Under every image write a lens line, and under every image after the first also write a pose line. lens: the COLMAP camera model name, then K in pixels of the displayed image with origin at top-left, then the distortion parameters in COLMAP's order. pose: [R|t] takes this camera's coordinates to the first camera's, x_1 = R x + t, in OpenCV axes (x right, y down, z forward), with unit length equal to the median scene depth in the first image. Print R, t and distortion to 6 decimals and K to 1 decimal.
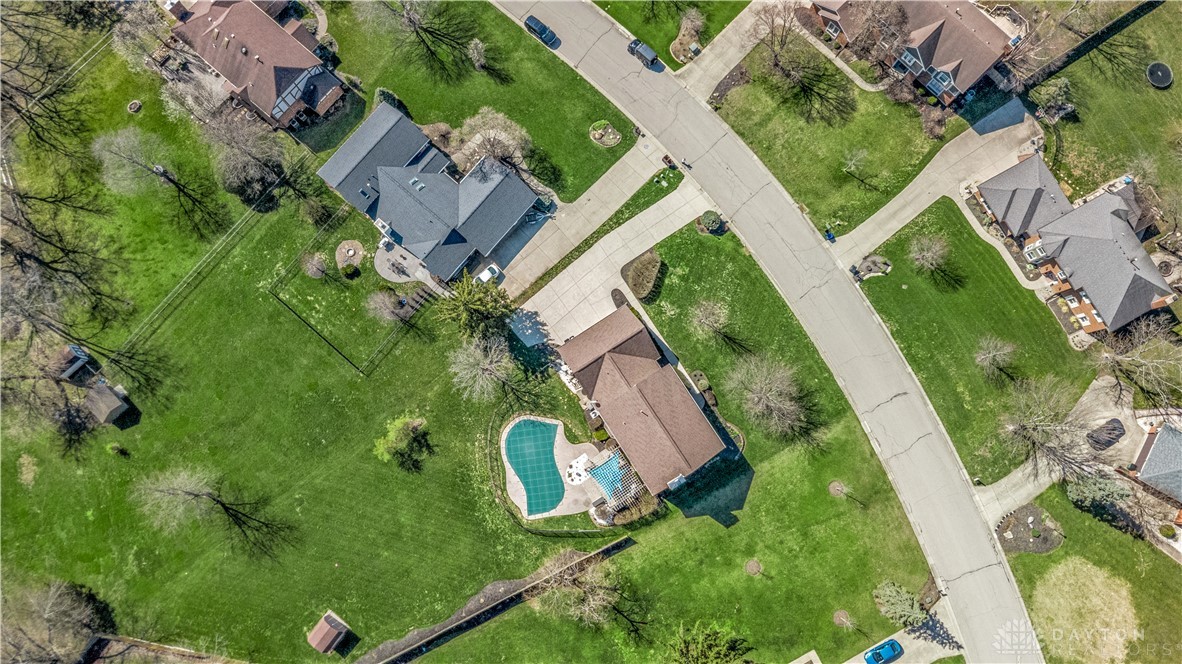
lens RADIAL K [[828.1, 0, 591.0], [0, 828.1, 332.0], [0, 0, 1]] dist [0.000975, -0.000210]
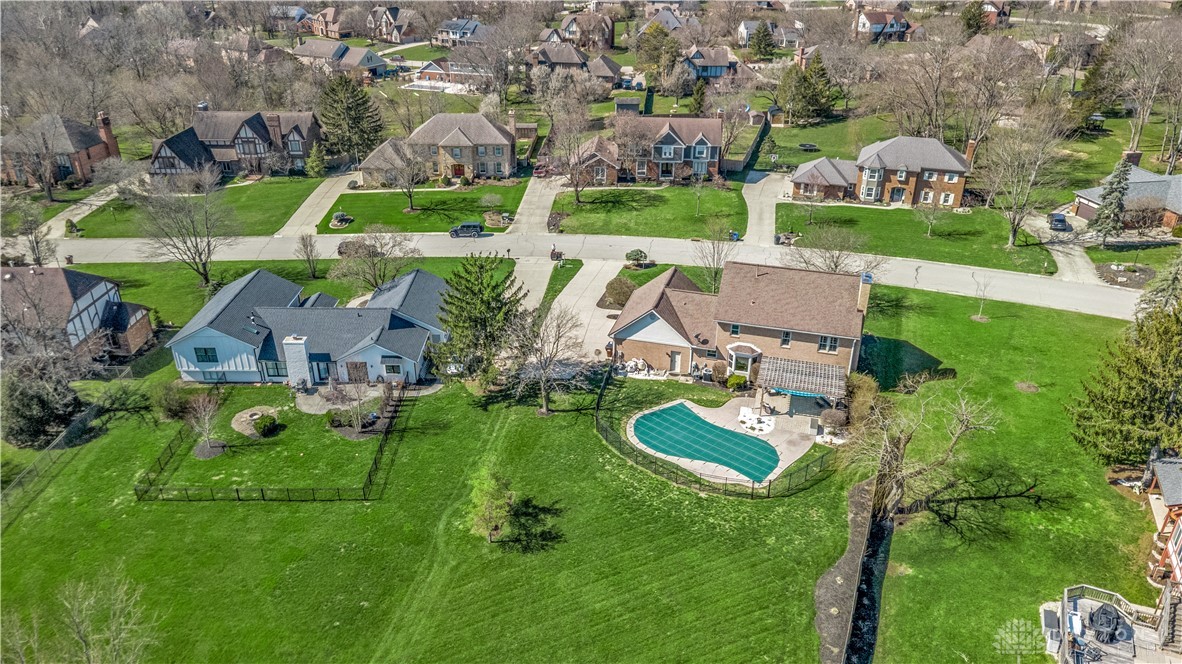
lens RADIAL K [[828.1, 0, 591.0], [0, 828.1, 332.0], [0, 0, 1]] dist [0.000975, -0.000210]
pose [[0.761807, -0.295652, 0.576403, -0.459283], [0.641379, 0.469241, -0.606997, 0.440254], [-0.091012, 0.832107, 0.547096, 0.599234]]
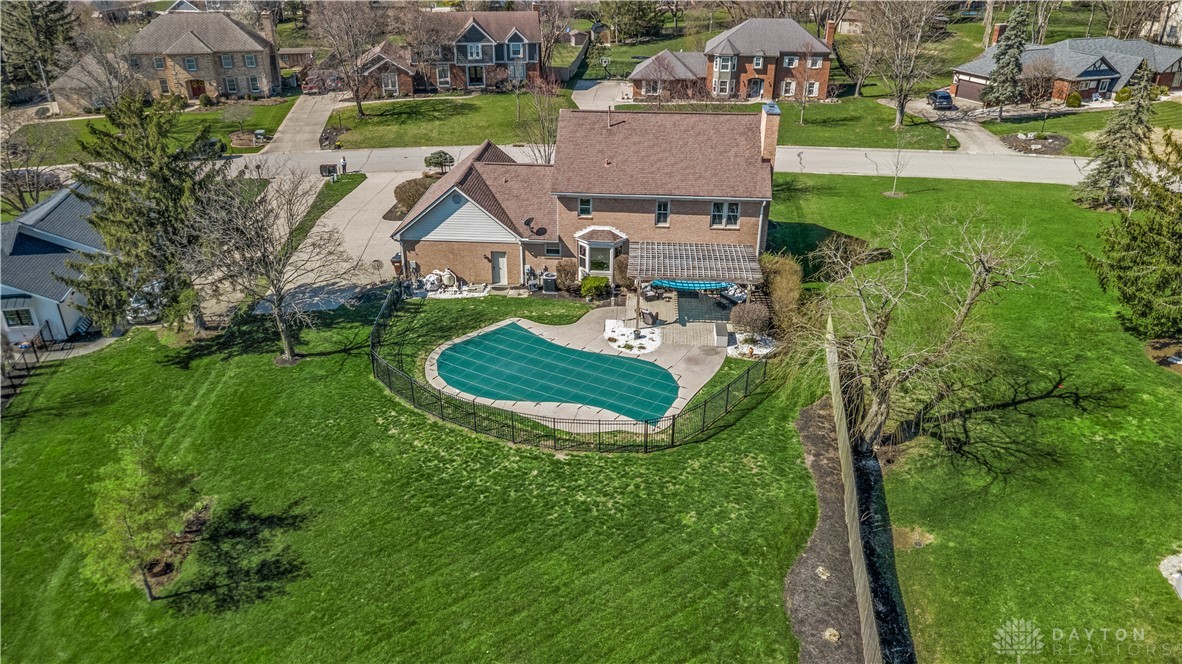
lens RADIAL K [[828.1, 0, 591.0], [0, 828.1, 332.0], [0, 0, 1]] dist [0.000975, -0.000210]
pose [[0.606628, -0.363425, 0.707054, -0.313260], [0.786637, 0.402966, -0.467784, 0.339894], [-0.114914, 0.839965, 0.530334, 0.779096]]
